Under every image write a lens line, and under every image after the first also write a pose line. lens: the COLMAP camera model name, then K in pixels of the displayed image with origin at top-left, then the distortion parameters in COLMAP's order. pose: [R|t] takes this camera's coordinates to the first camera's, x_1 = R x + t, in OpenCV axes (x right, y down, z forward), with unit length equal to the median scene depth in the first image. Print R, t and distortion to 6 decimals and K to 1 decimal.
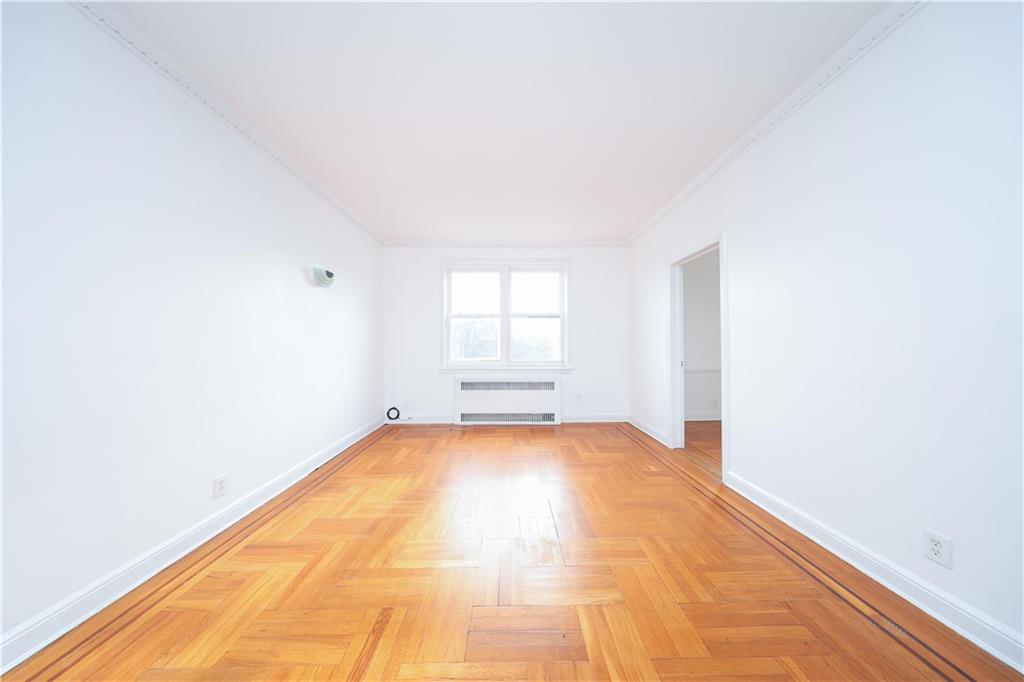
lens RADIAL K [[299.3, 0, 509.1], [0, 299.3, 339.8], [0, 0, 1]] dist [0.005514, -0.000169]
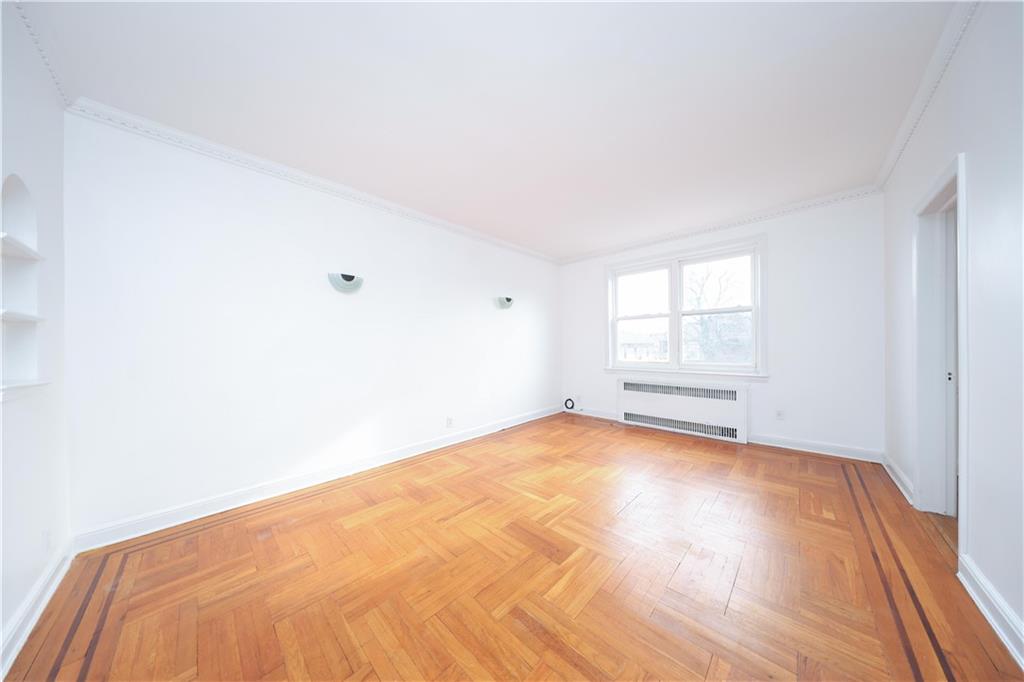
lens RADIAL K [[299.3, 0, 490.9], [0, 299.3, 349.7], [0, 0, 1]] dist [0.005514, -0.000169]
pose [[0.690615, 0.001103, -0.723221, 0.296139], [0.020525, 0.999566, 0.021124, -0.004207], [0.722931, -0.029433, 0.690293, -0.057521]]
